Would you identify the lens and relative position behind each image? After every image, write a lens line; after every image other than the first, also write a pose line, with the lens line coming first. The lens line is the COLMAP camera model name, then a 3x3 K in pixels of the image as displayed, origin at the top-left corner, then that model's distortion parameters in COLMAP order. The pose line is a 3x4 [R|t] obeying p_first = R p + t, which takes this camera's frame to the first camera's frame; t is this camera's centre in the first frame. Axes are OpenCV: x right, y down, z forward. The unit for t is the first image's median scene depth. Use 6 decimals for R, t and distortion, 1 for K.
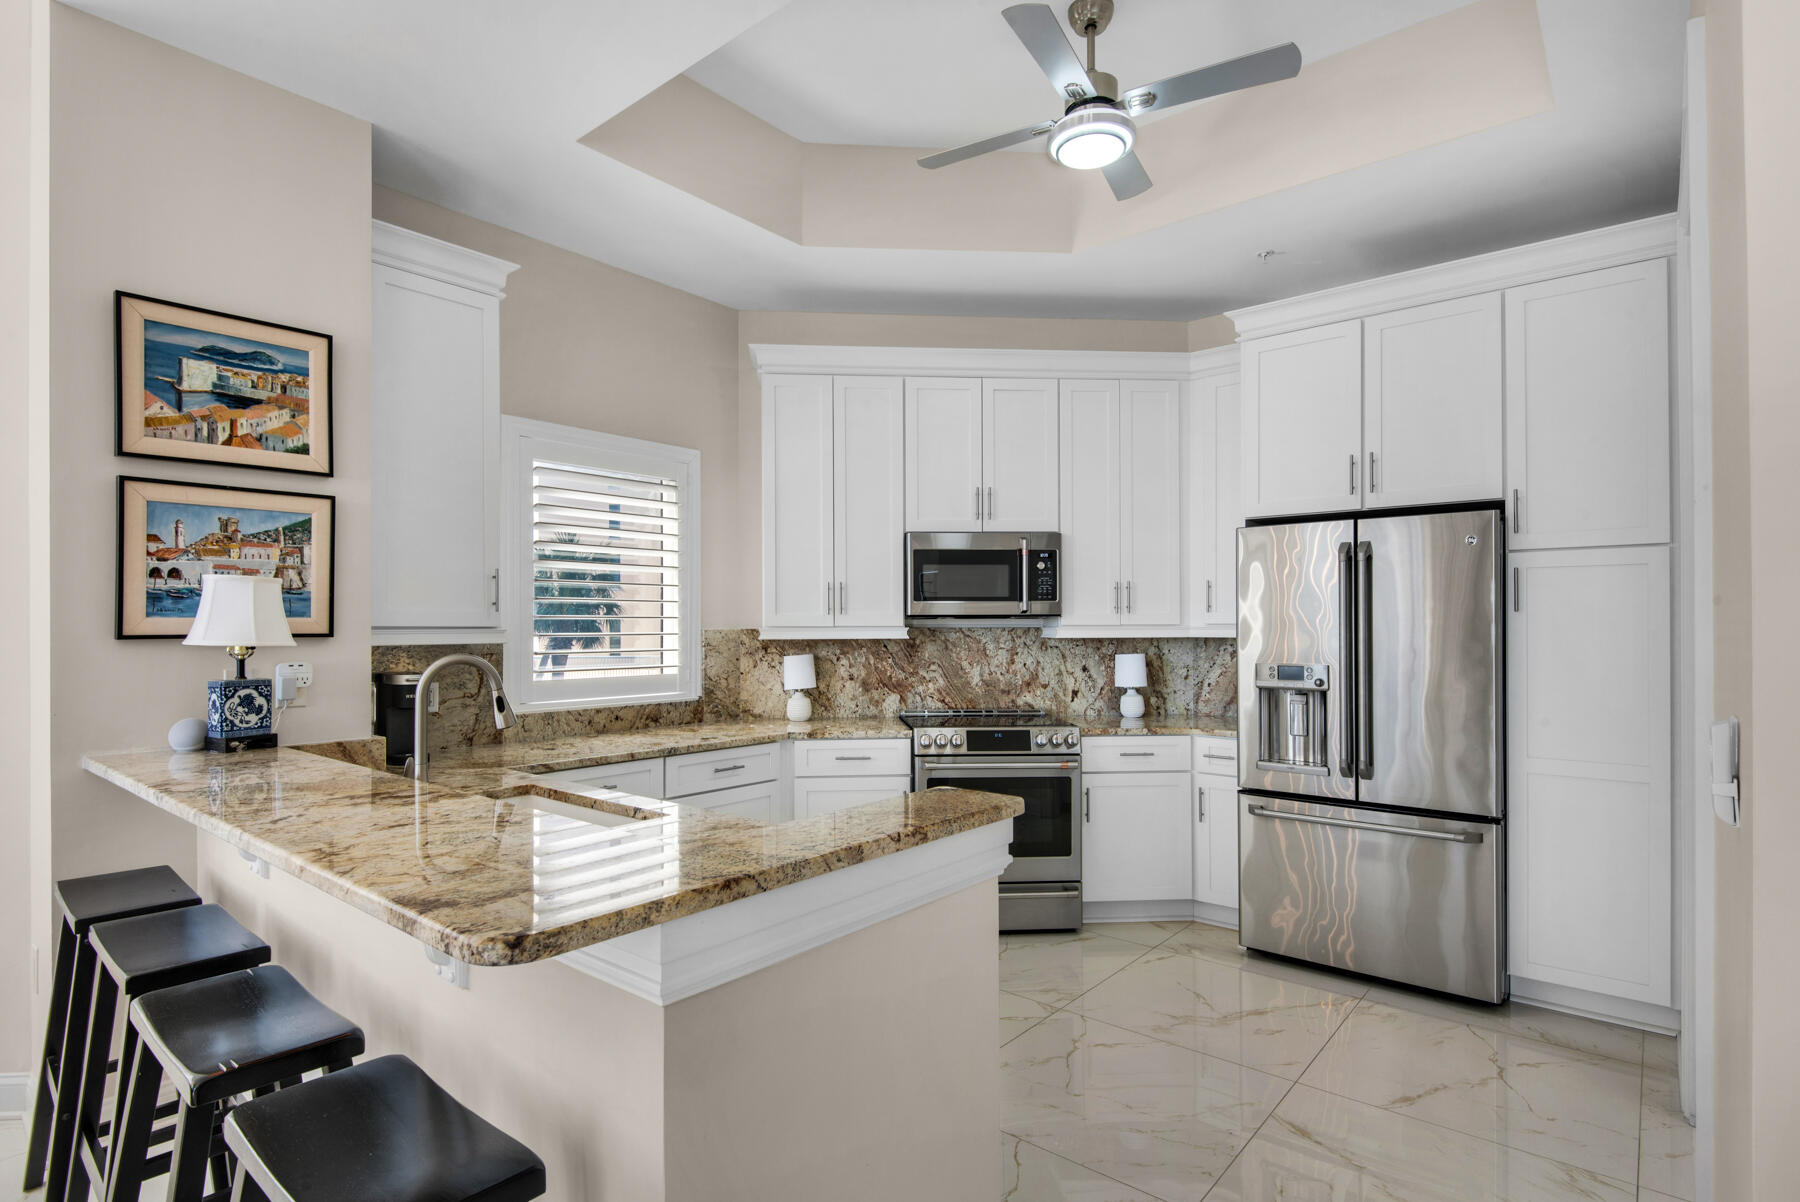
lens RADIAL K [[891.5, 0, 914.2], [0, 891.5, 615.6], [0, 0, 1]] dist [-0.000323, -0.001430]
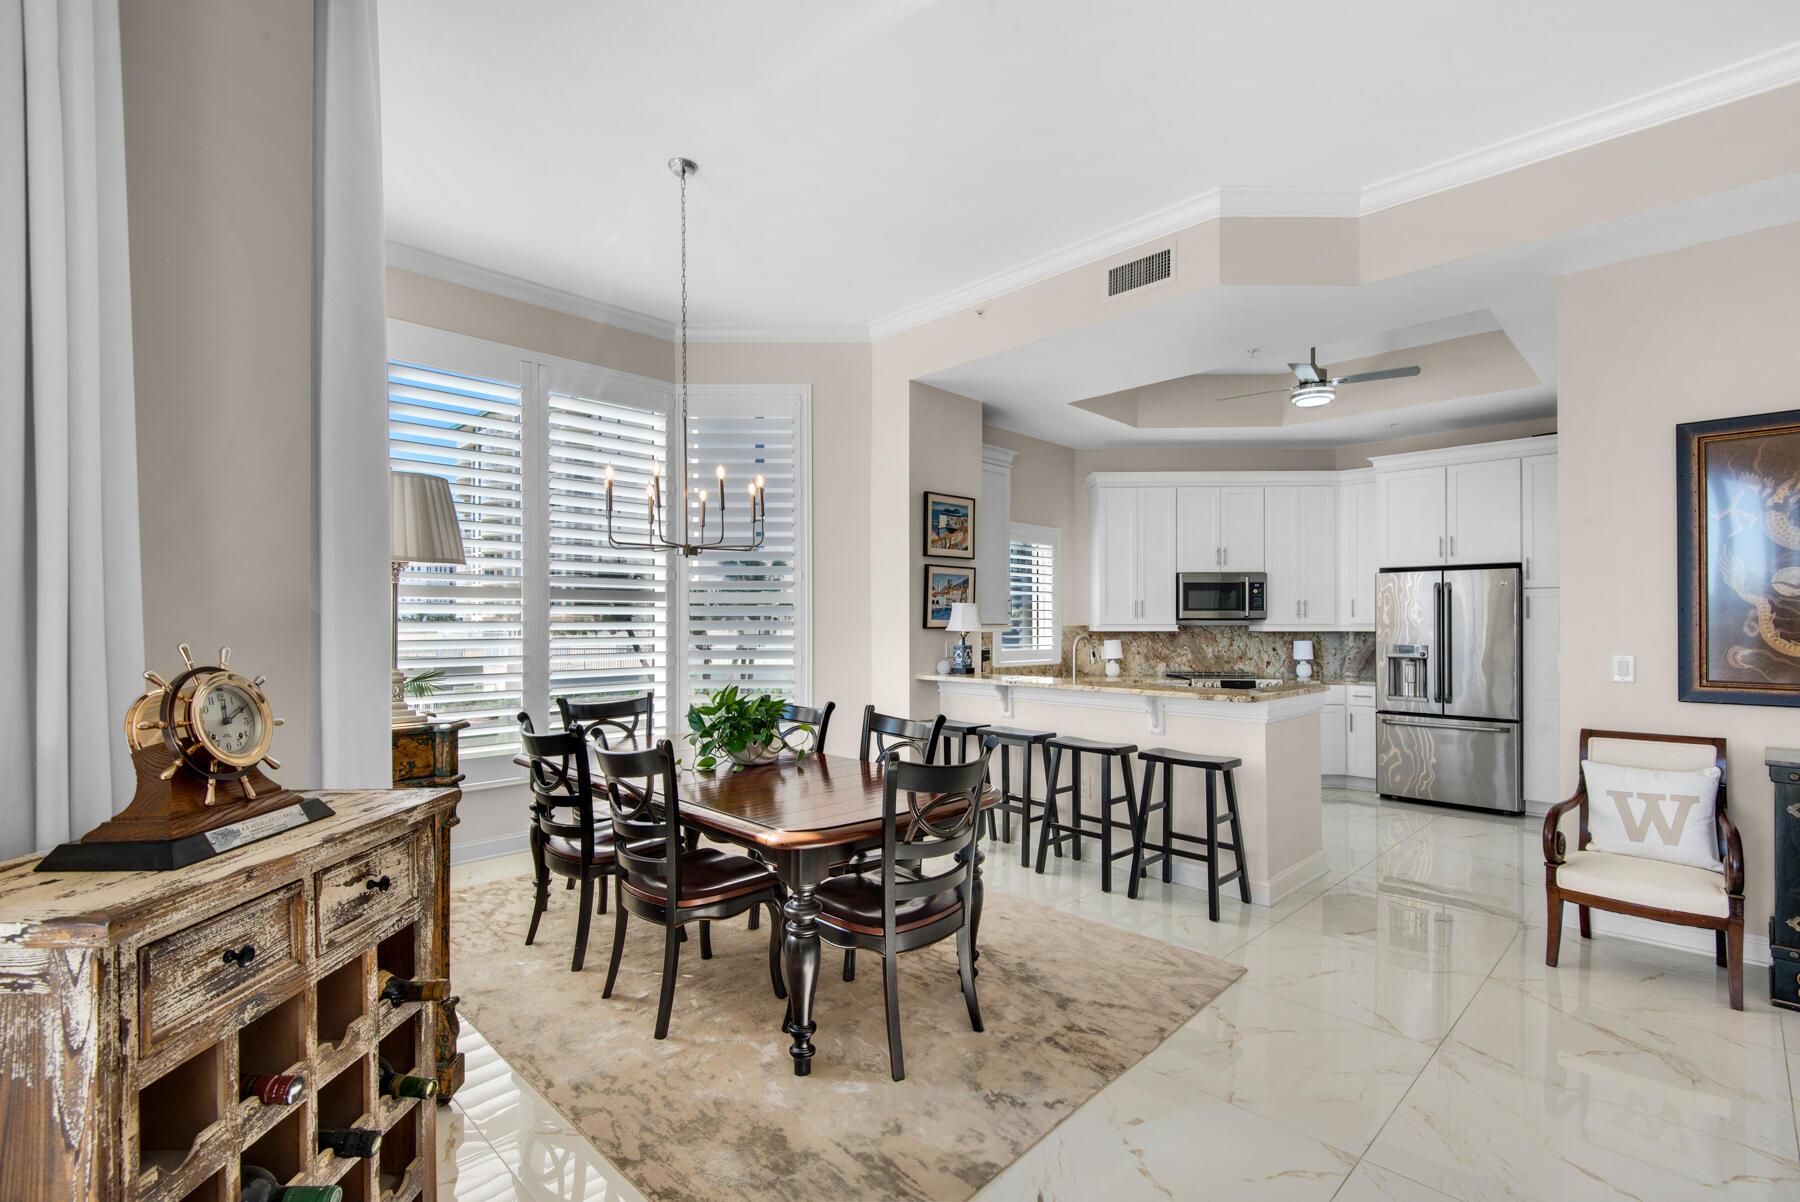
lens RADIAL K [[830.1, 0, 902.4], [0, 830.1, 614.5], [0, 0, 1]] dist [0.008353, -0.005546]
pose [[0.994875, 0.002483, -0.101079, -0.510706], [-0.002306, 0.999996, 0.001867, -0.013099], [0.101083, -0.001624, 0.994877, -0.958061]]
